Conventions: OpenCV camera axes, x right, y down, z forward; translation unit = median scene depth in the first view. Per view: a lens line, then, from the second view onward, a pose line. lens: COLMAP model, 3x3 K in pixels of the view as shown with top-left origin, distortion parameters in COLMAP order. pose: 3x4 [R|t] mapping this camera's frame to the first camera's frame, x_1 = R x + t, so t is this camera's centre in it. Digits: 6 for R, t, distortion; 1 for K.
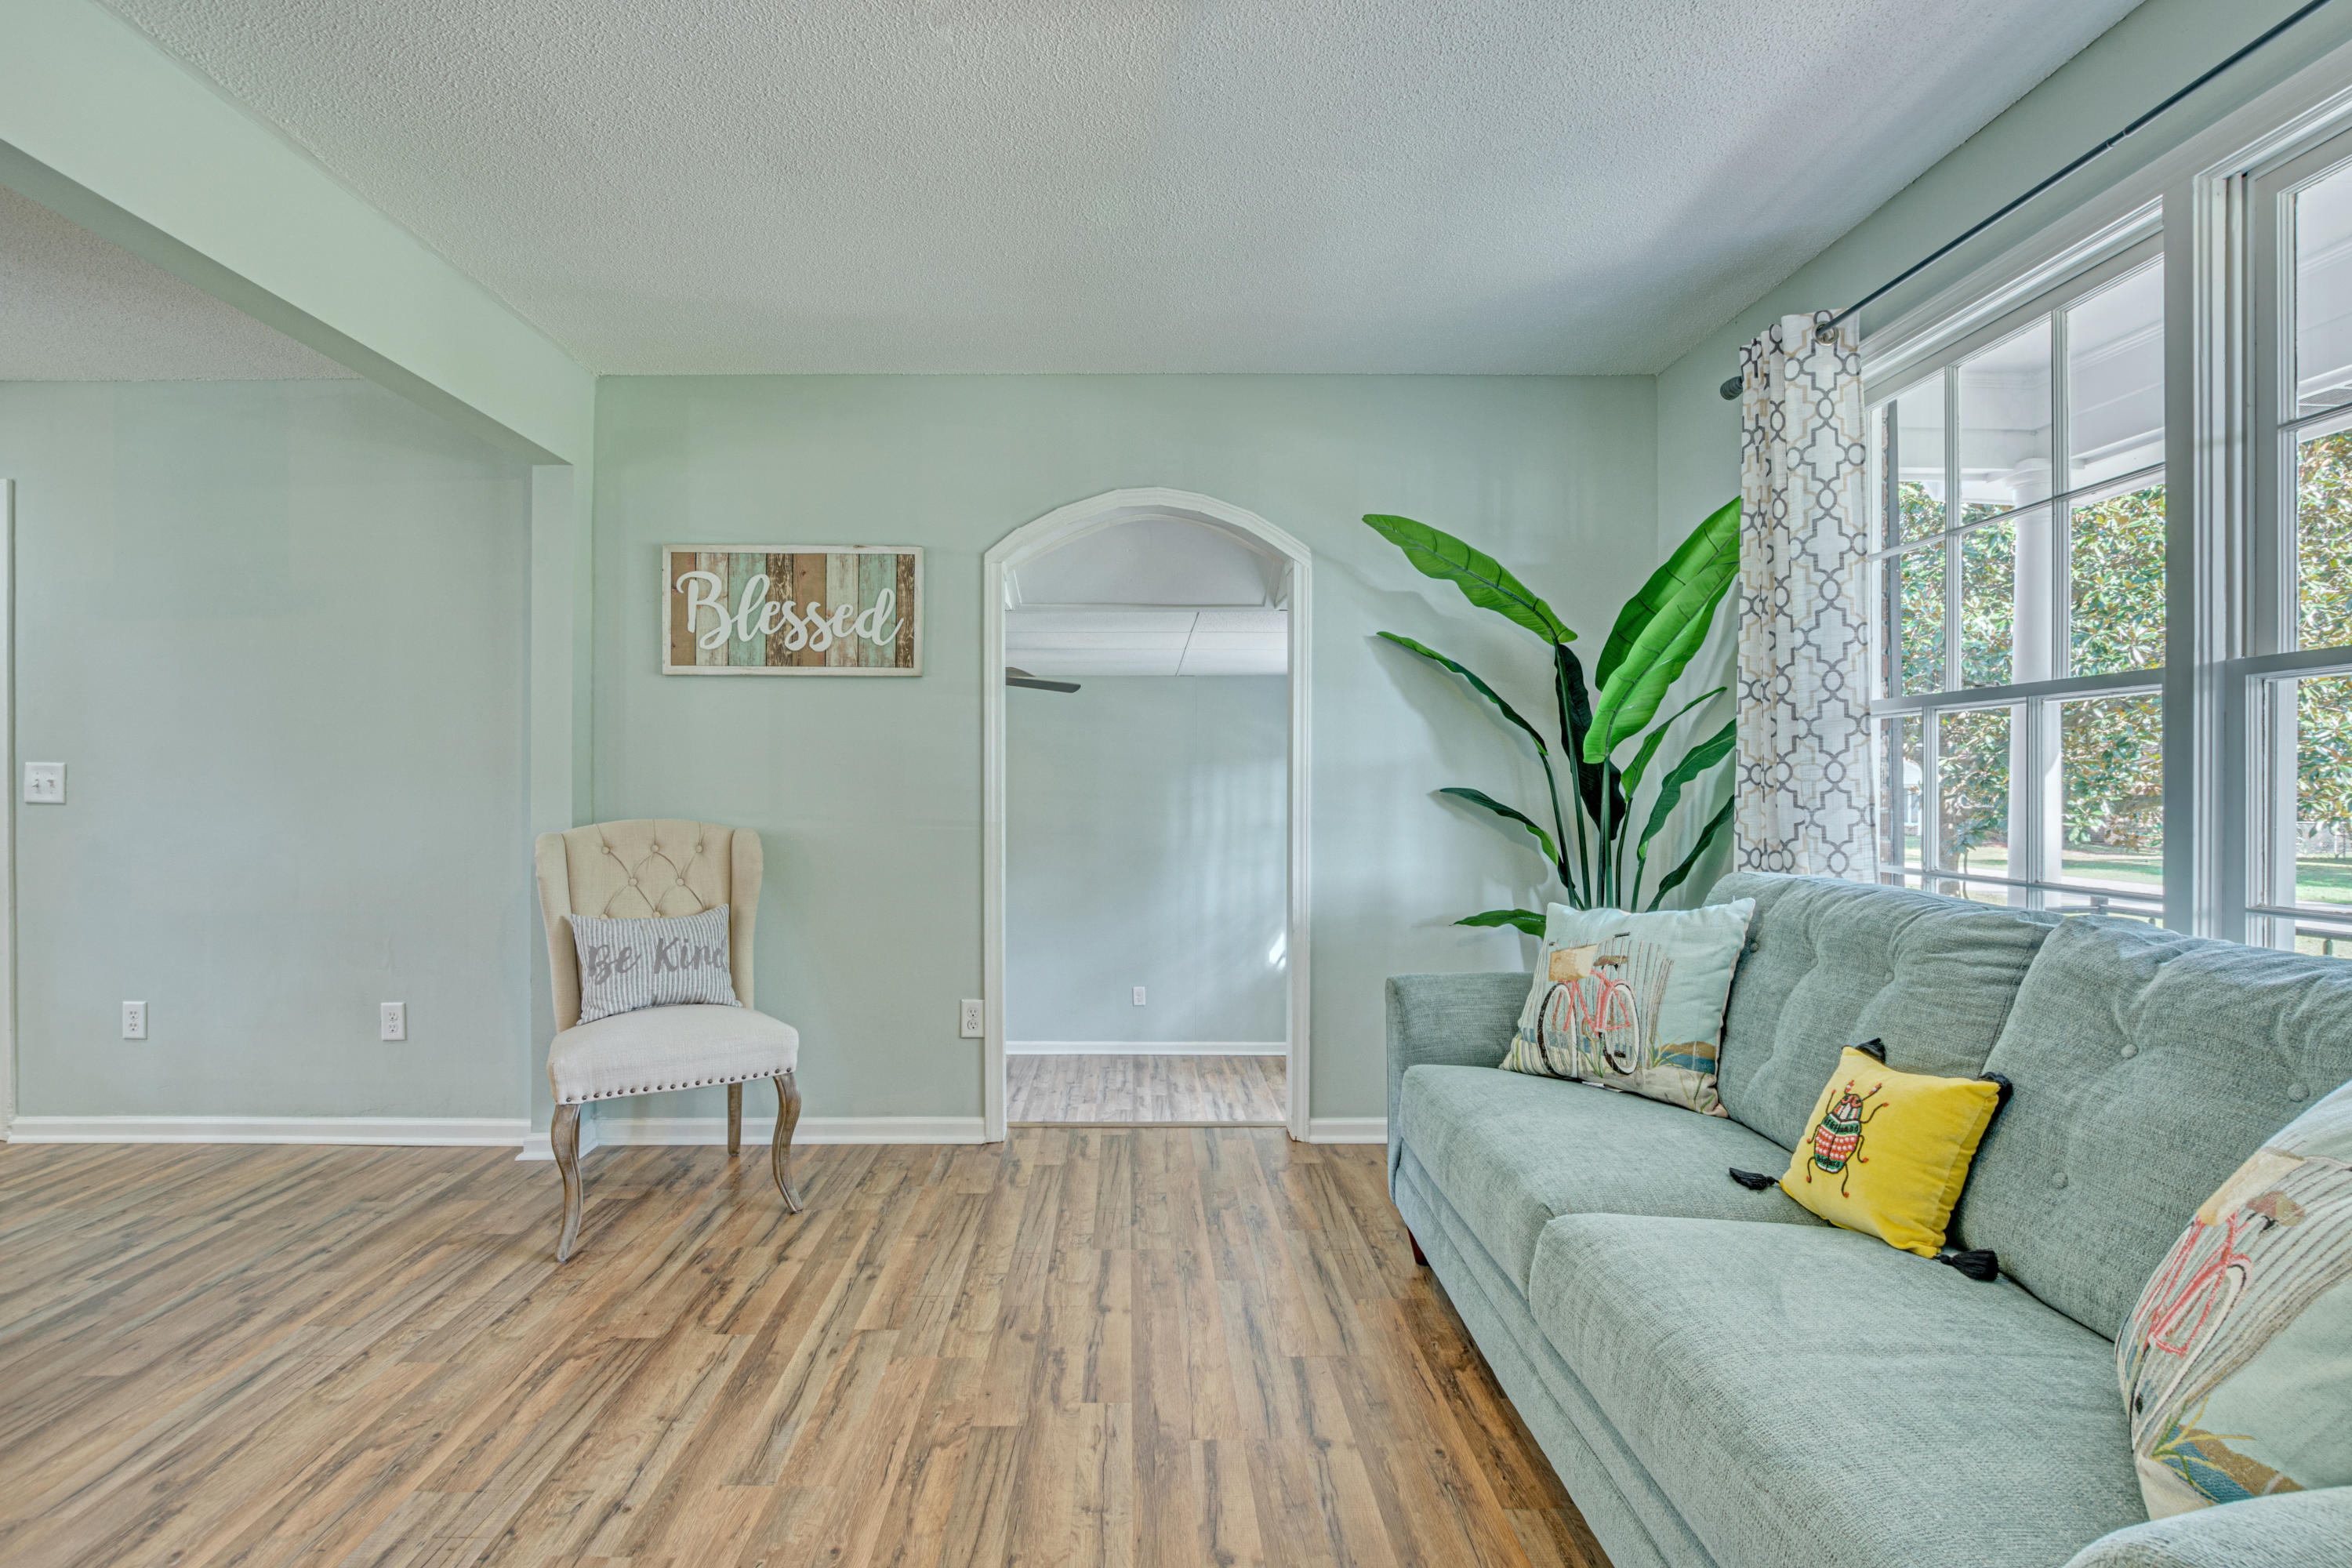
lens RADIAL K [[1104.8, 0, 1144.6], [0, 1104.8, 784.4], [0, 0, 1]] dist [-0.020566, 0.004484]
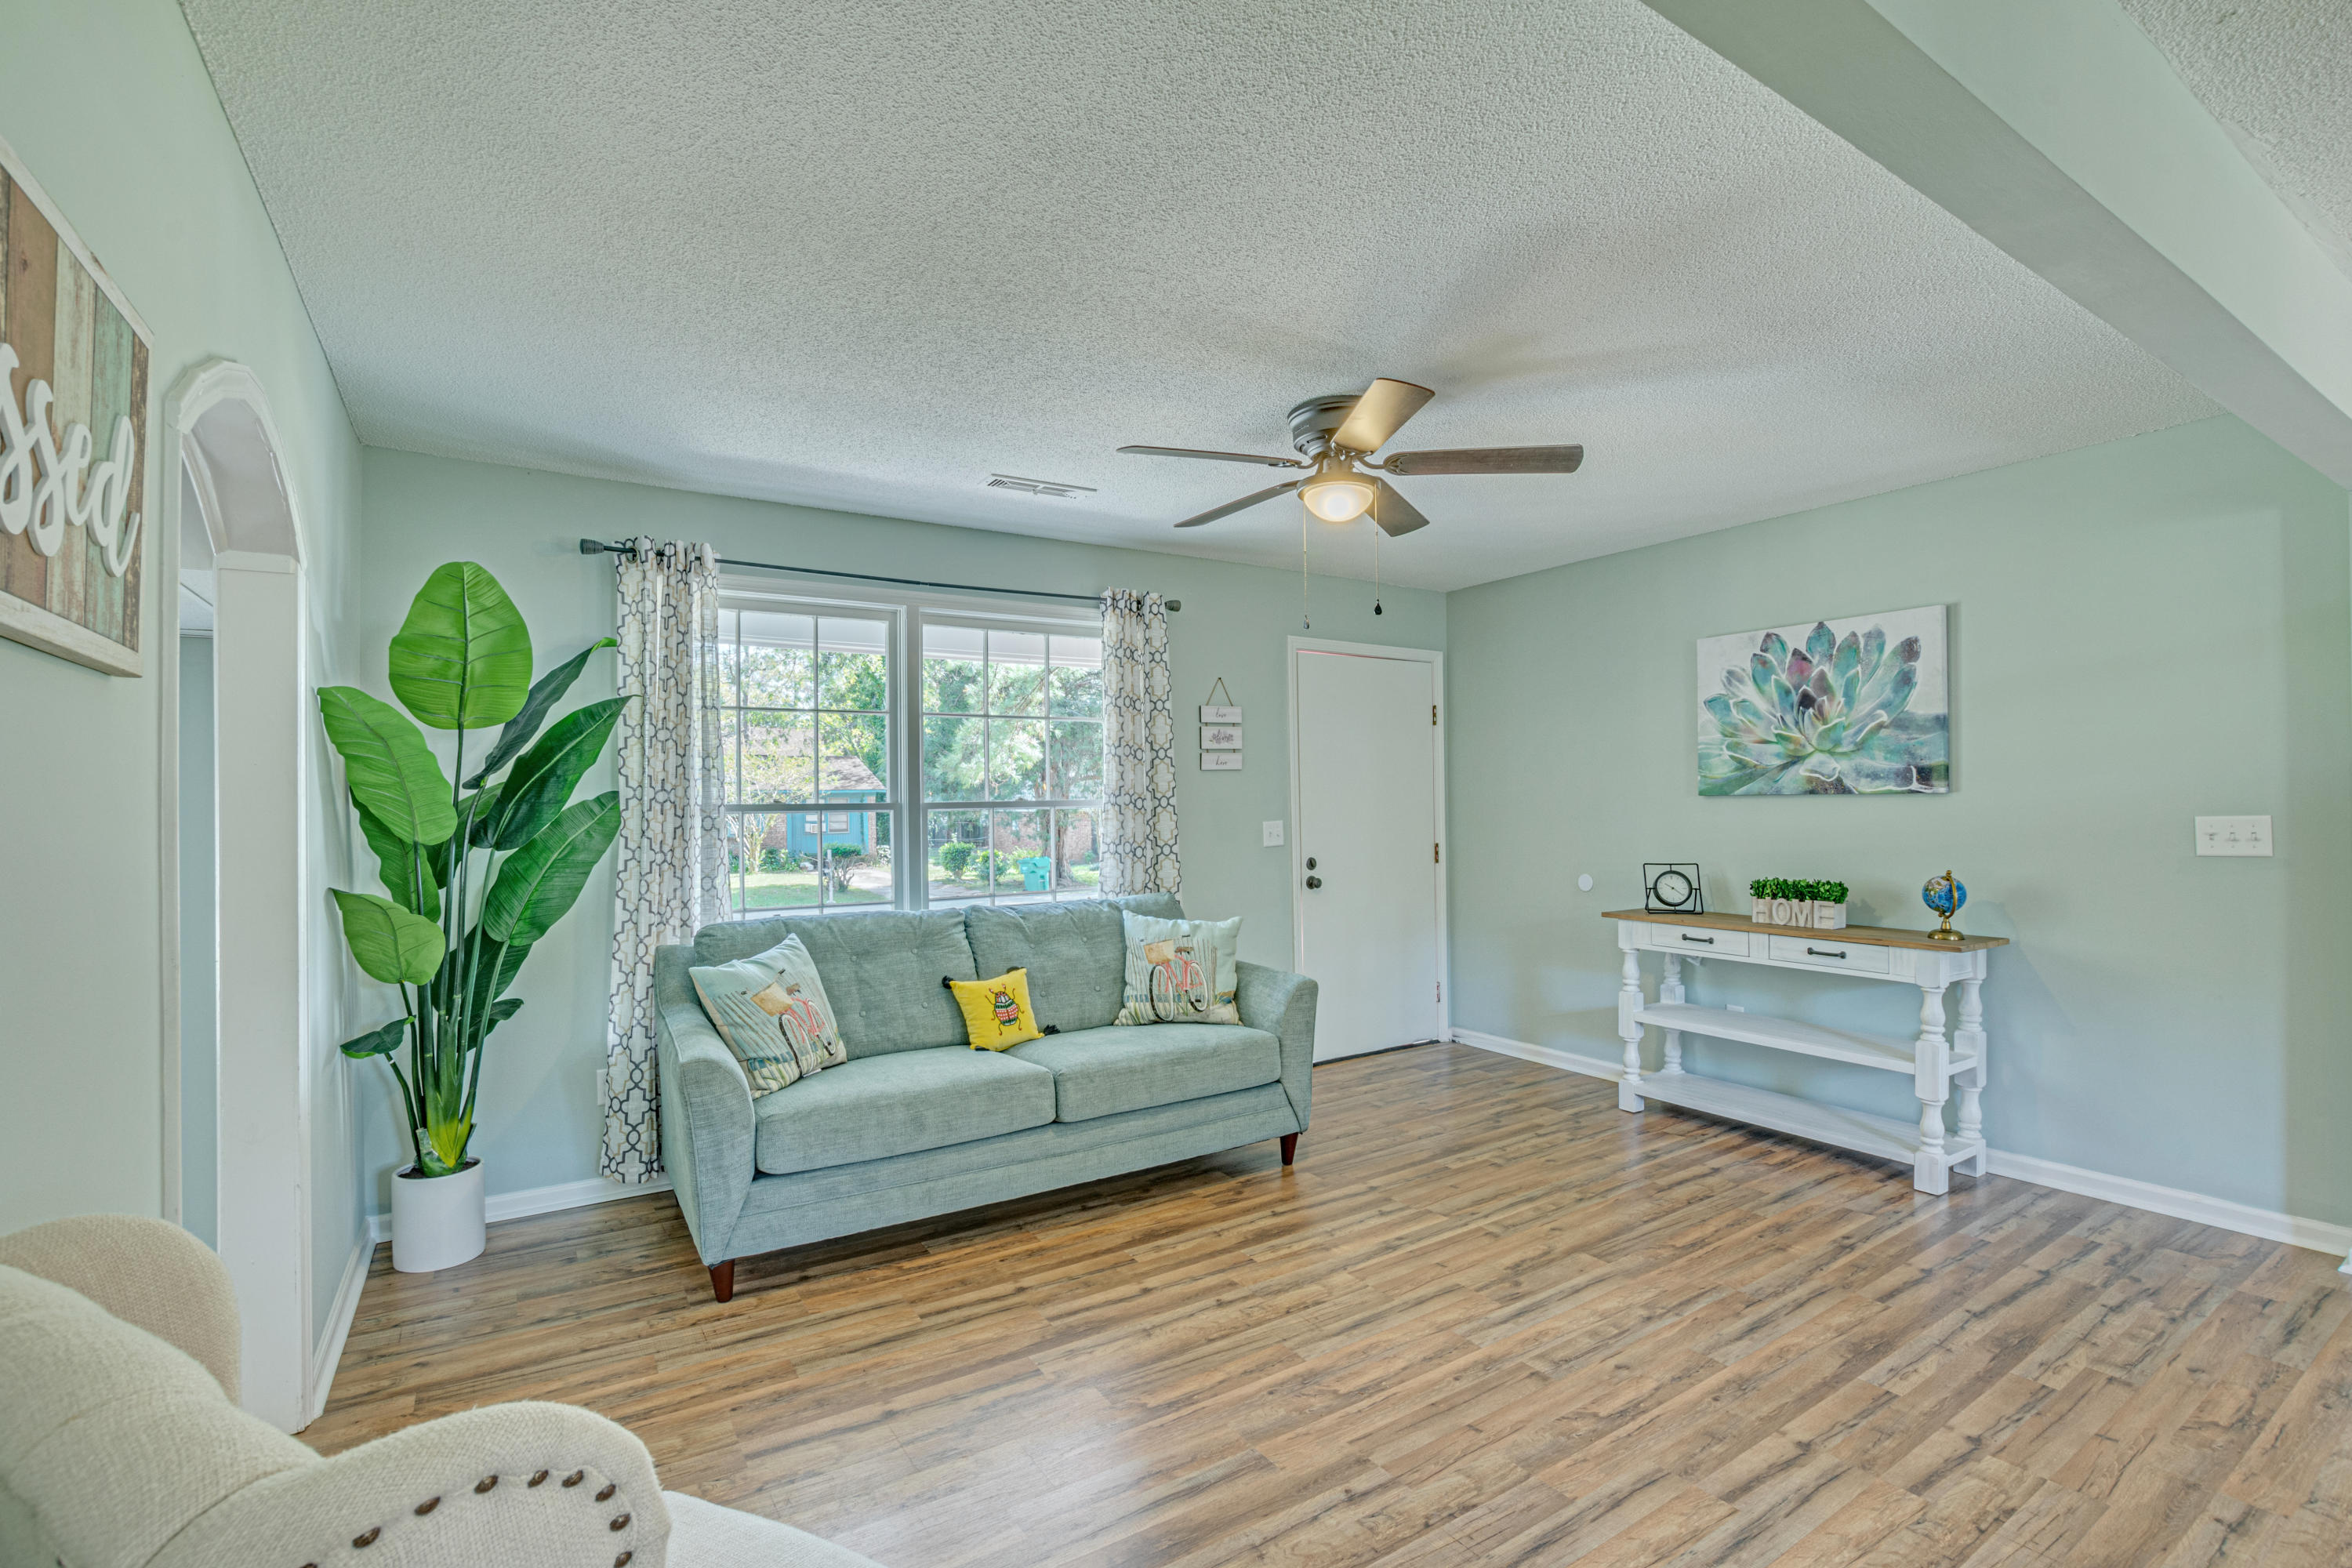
lens RADIAL K [[1041.8, 0, 1173.2], [0, 1041.8, 770.1], [0, 0, 1]] dist [-0.025063, 0.001751]
pose [[-0.535245, 0.032466, 0.844073, -0.831692], [0.009304, 0.999427, -0.032542, -0.064813], [-0.844646, -0.009565, -0.535241, 1.087913]]
